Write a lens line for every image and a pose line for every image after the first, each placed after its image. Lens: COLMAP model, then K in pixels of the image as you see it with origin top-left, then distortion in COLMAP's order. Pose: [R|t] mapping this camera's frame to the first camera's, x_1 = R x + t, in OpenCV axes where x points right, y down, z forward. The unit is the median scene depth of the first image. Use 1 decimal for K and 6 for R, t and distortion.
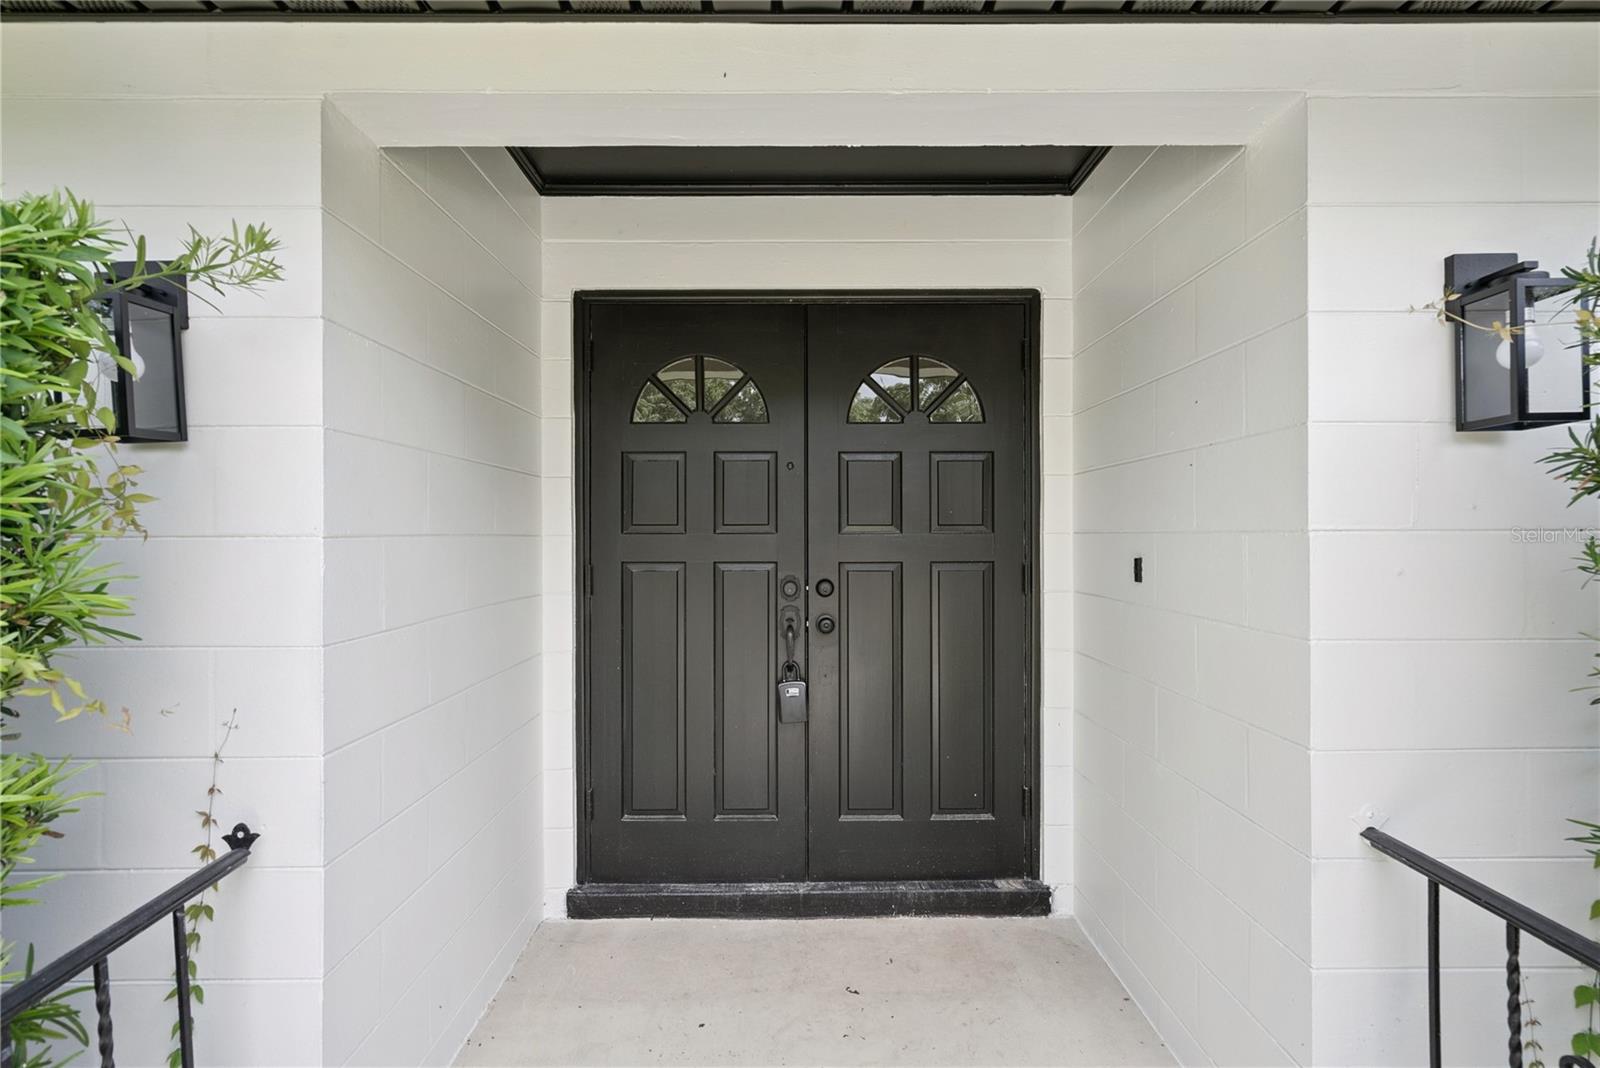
lens RADIAL K [[733.6, 0, 799.5], [0, 733.6, 534.1], [0, 0, 1]] dist [-0.006879, 0.003105]
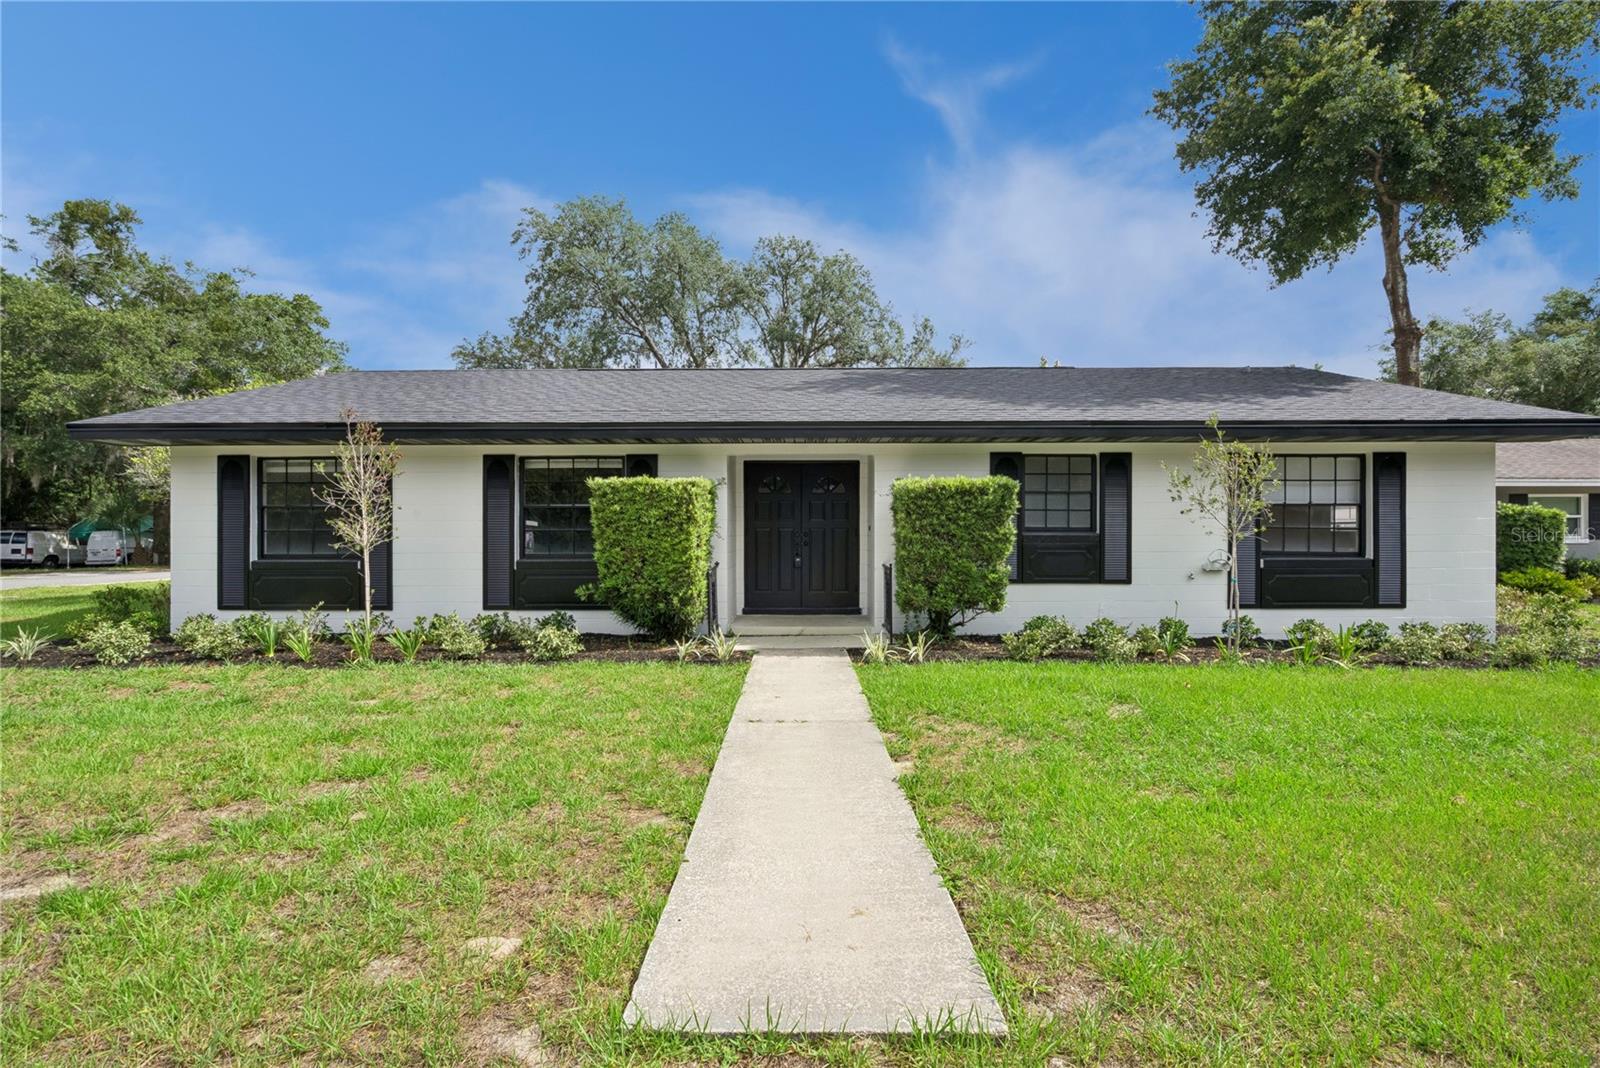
lens RADIAL K [[733.6, 0, 800.9], [0, 733.6, 530.5], [0, 0, 1]] dist [-0.006879, 0.003105]
pose [[0.999814, 0.004534, -0.018746, 0.082543], [-0.004440, 0.999977, 0.005059, 0.031873], [0.018769, -0.004975, 0.999811, -3.055651]]
